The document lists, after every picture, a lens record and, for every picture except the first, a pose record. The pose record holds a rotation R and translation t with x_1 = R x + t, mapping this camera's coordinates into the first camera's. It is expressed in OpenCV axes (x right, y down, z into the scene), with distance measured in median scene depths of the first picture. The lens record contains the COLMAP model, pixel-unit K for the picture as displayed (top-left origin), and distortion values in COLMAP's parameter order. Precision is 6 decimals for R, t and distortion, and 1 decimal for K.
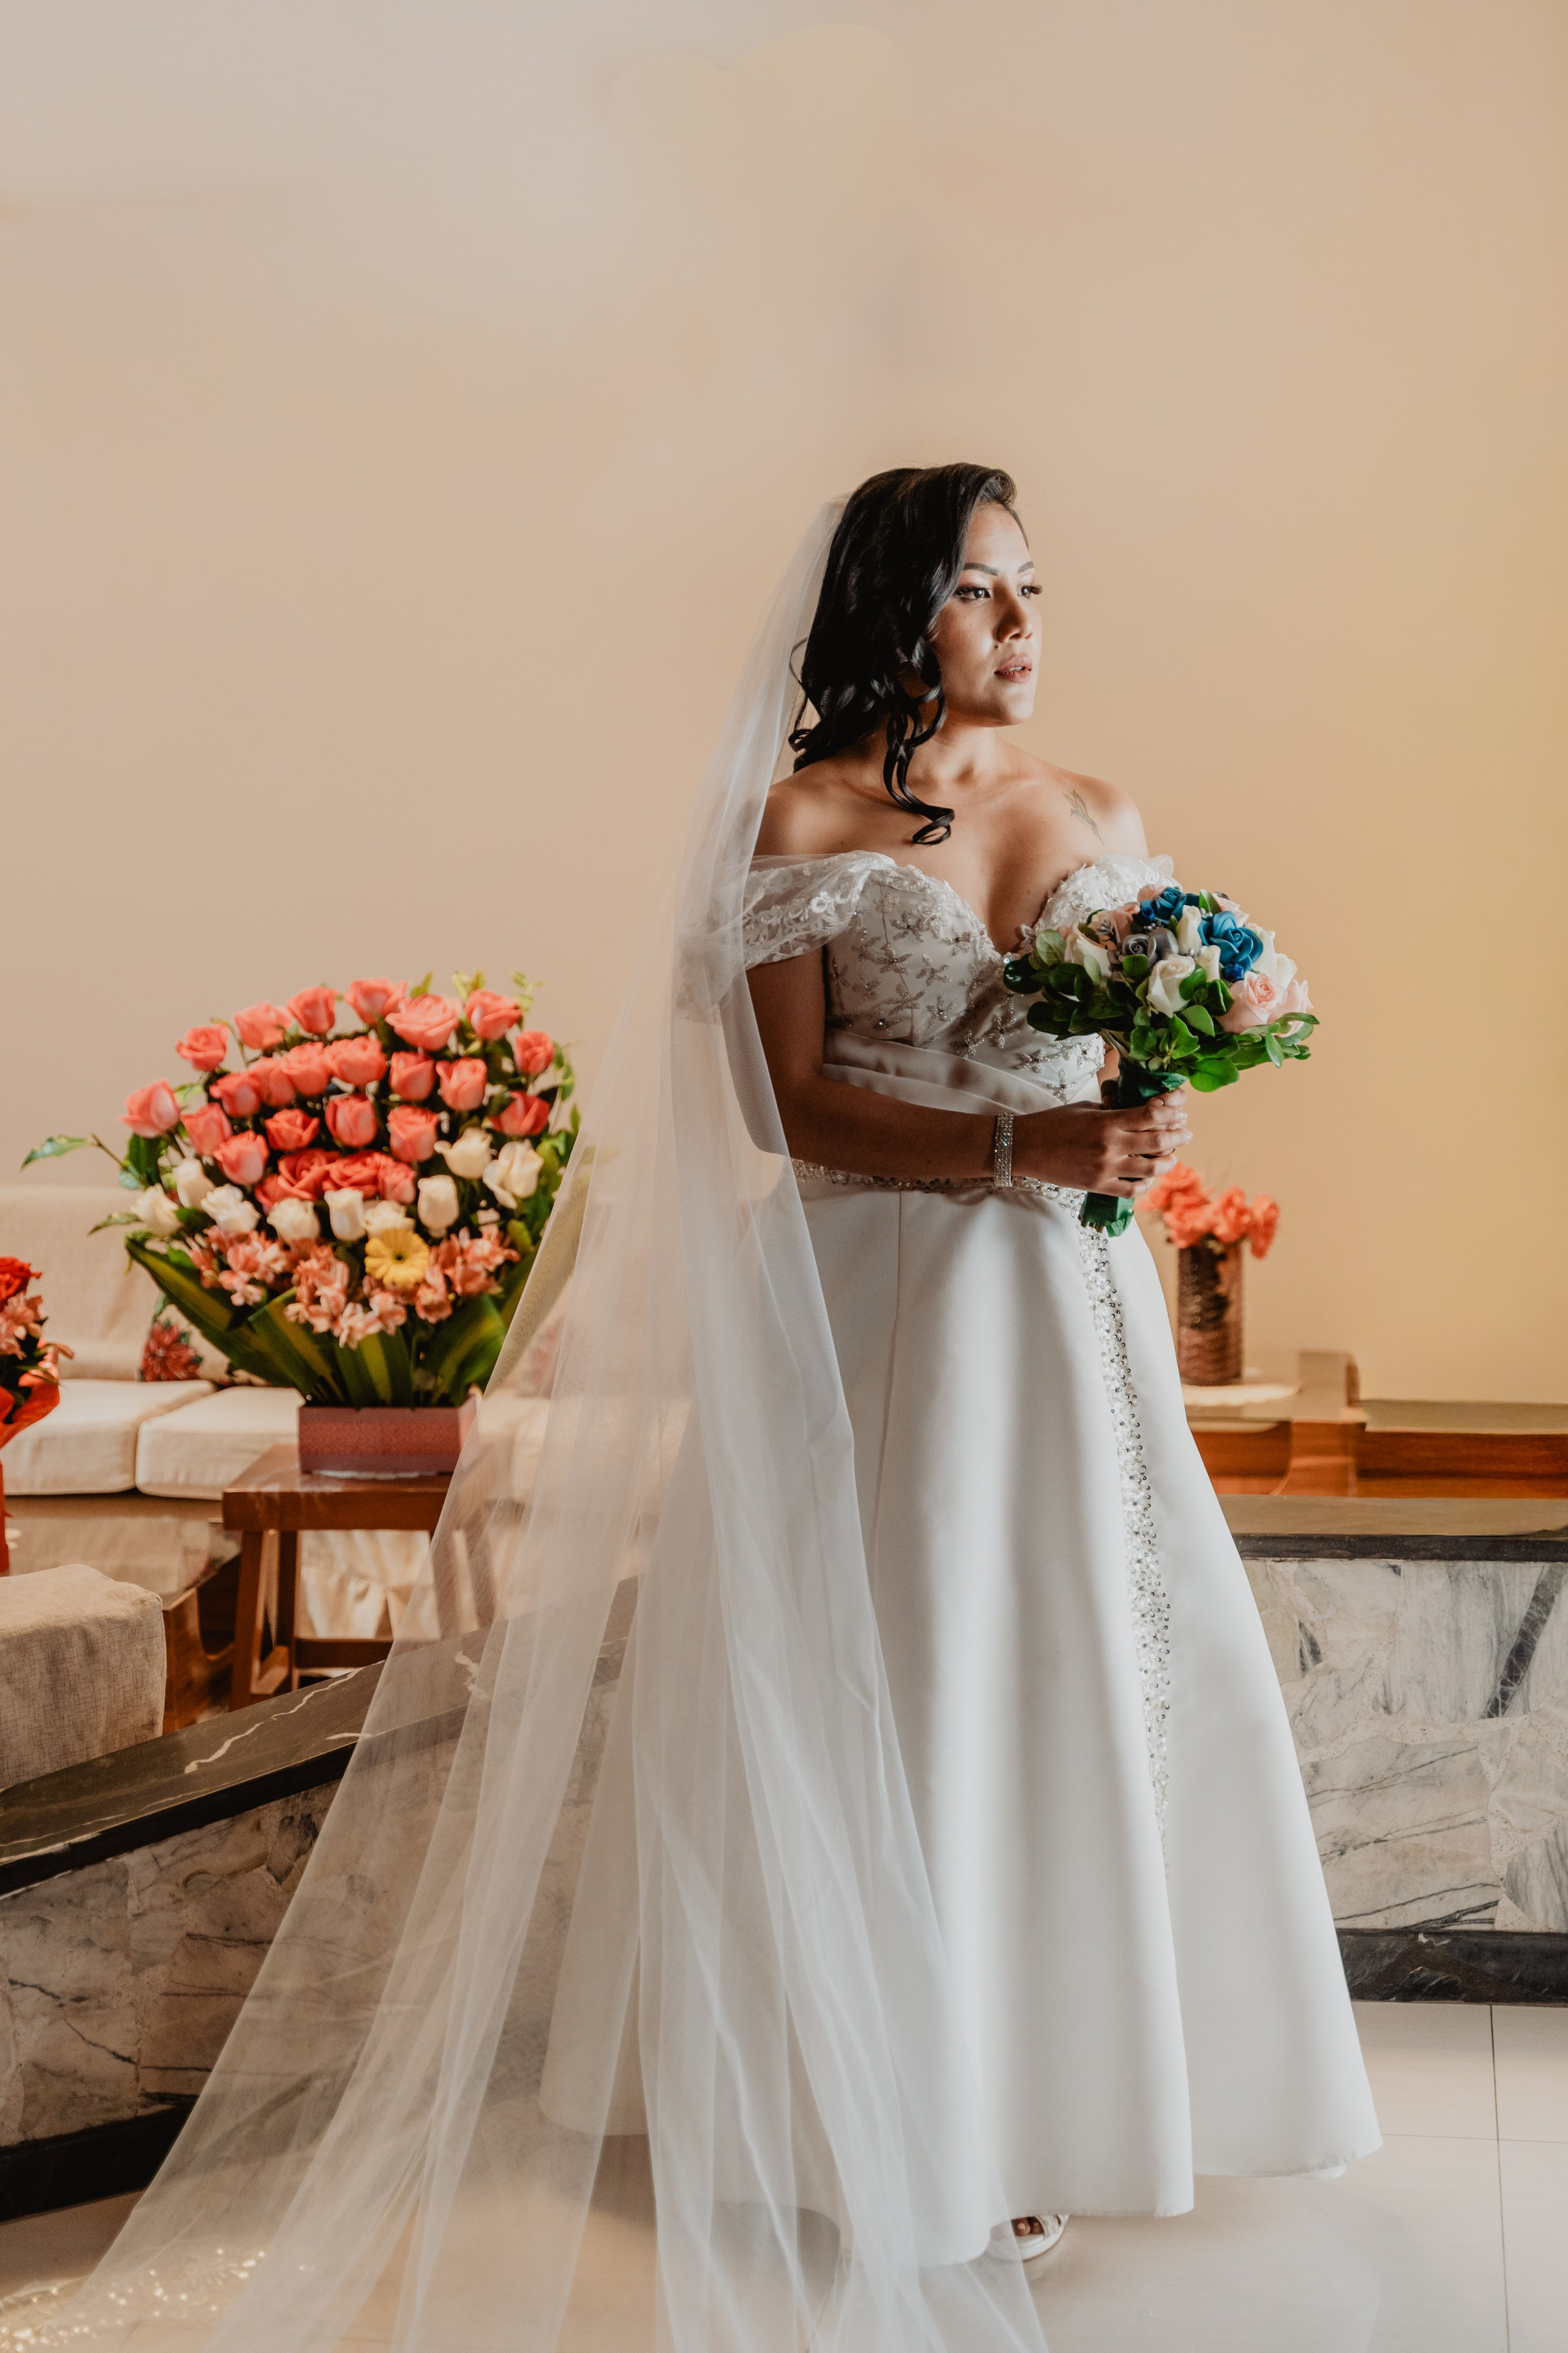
lens RADIAL K [[3526.0, 0, 697.4], [0, 3526.0, 1301.8], [0, 0, 1]] dist [0.013221, -0.052059]
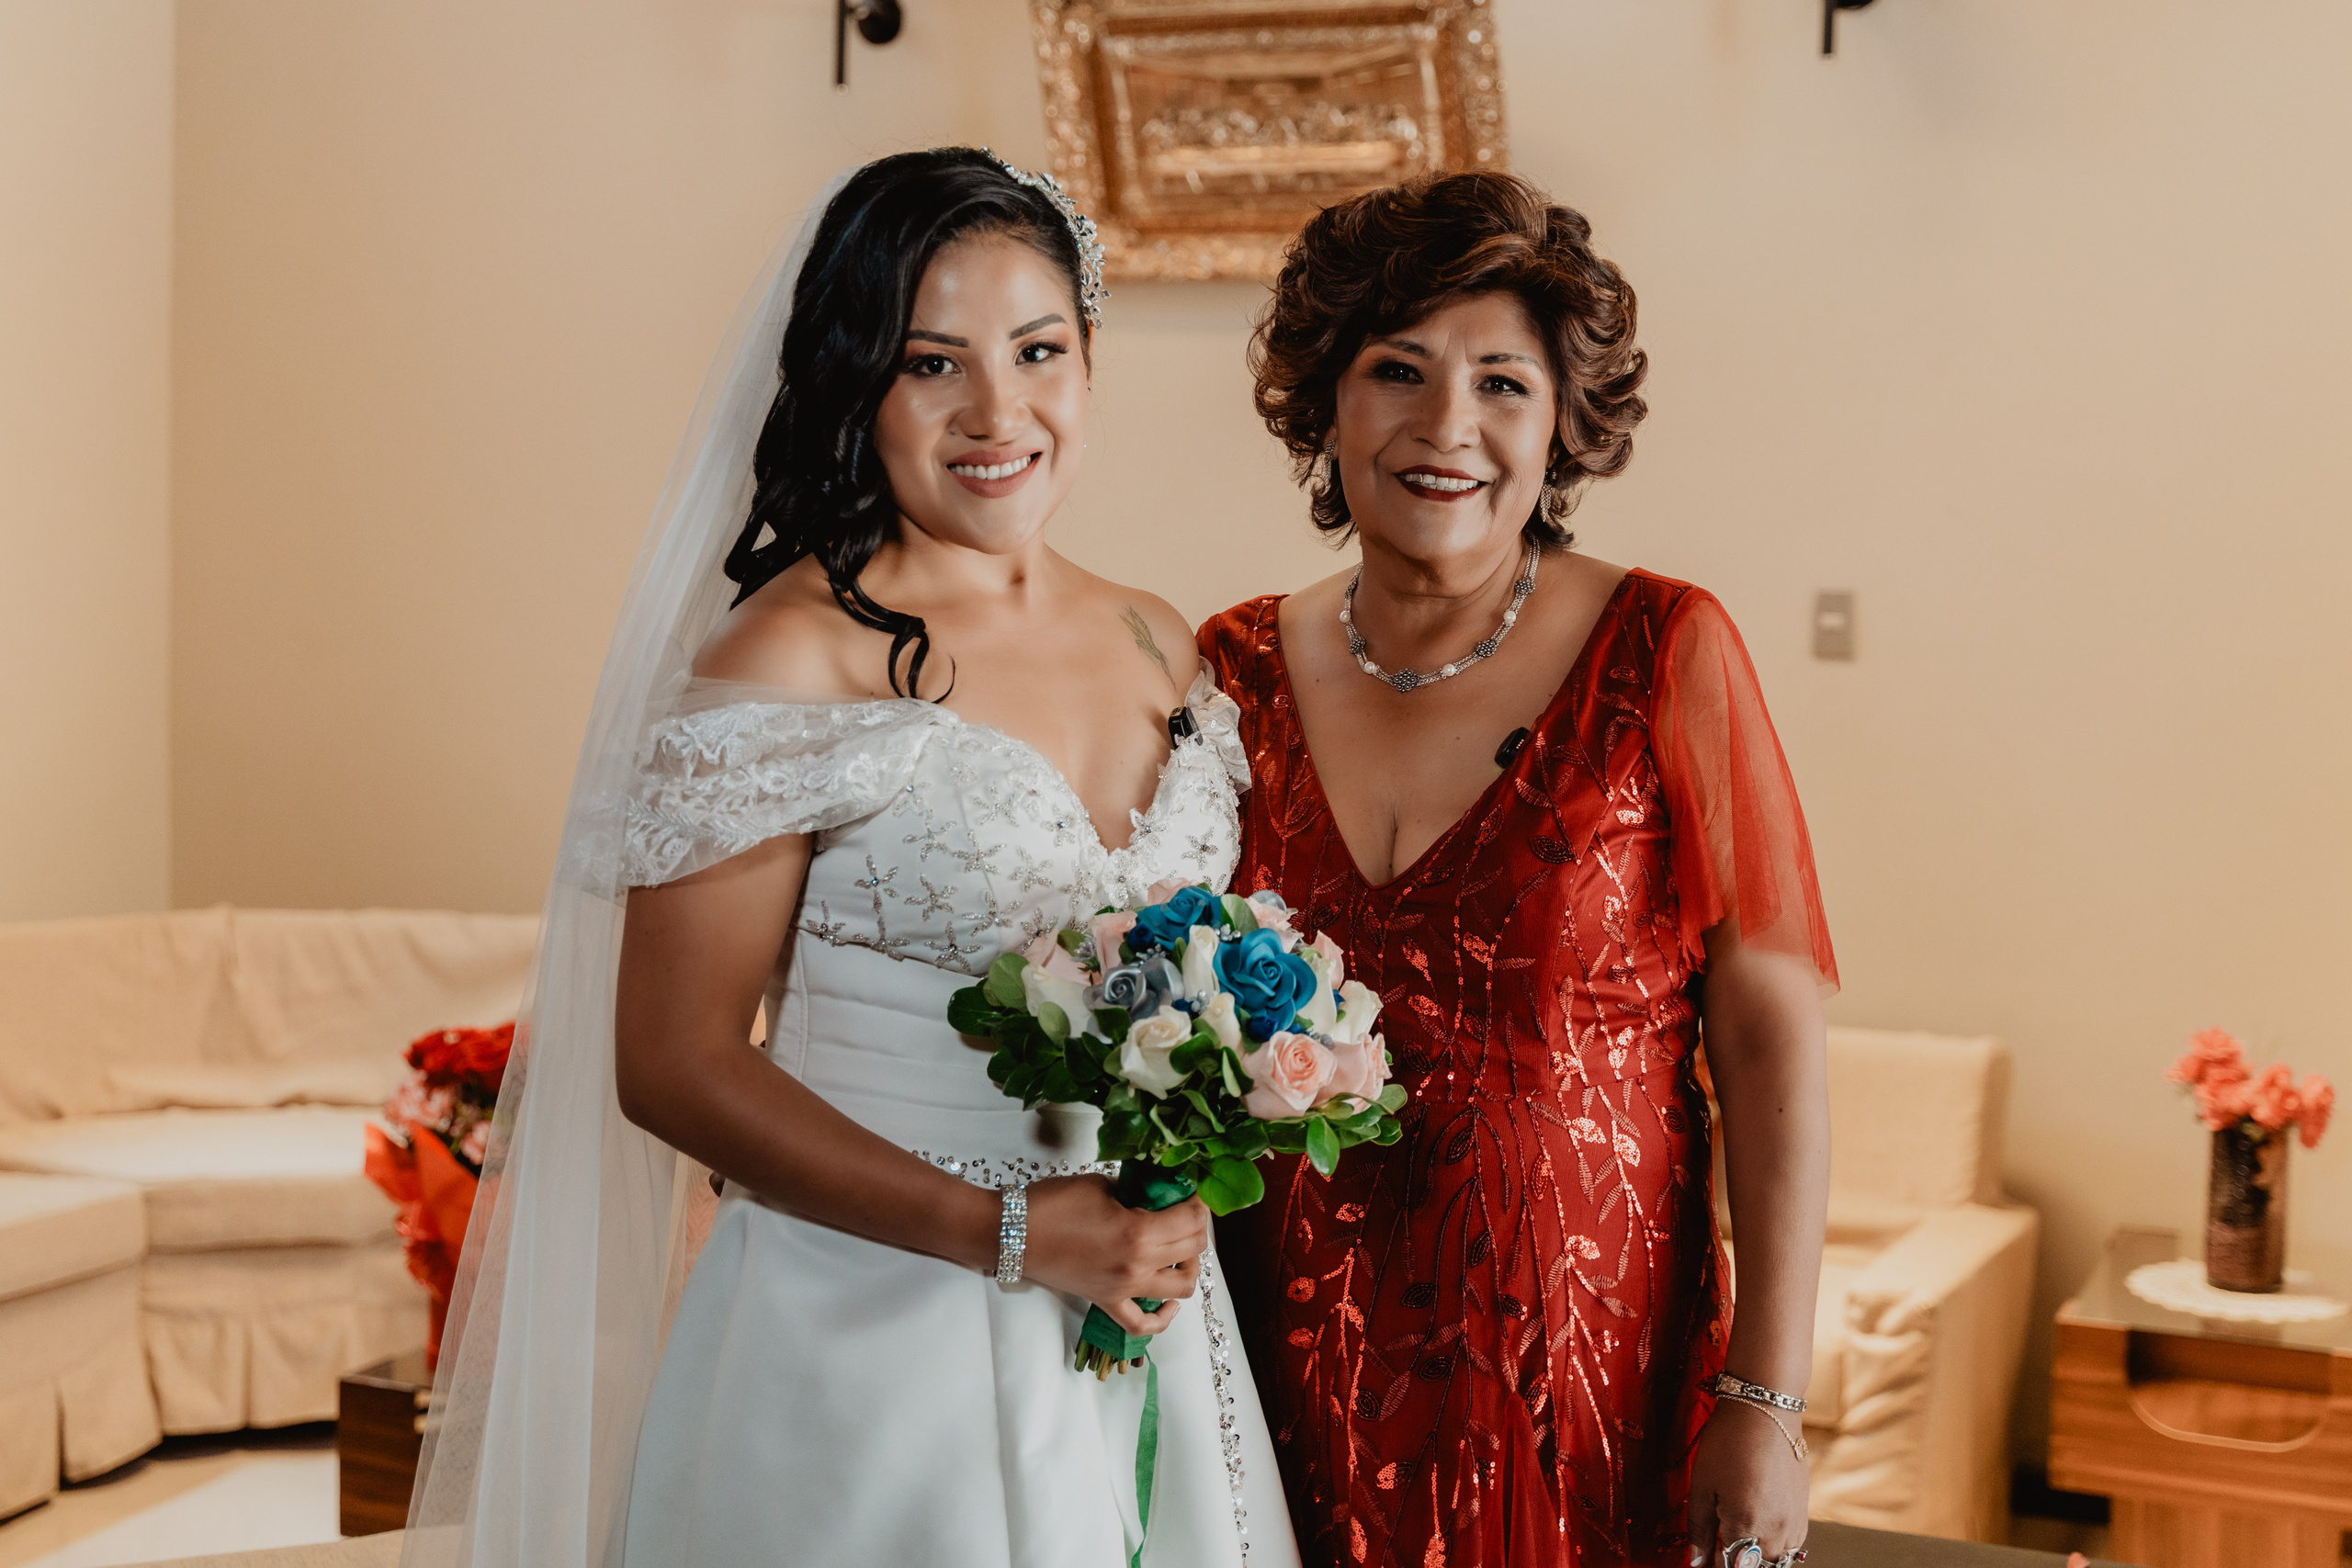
lens RADIAL K [[3197.6, 0, 1127.2], [0, 3197.6, 688.4], [0, 0, 1]] dist [0.008152, -0.050388]
pose [[0.969546, 0.055268, -0.238591, 0.074459], [-0.078017, 0.993151, -0.086977, -0.041006], [0.232149, 0.102943, 0.967217, 0.213481]]
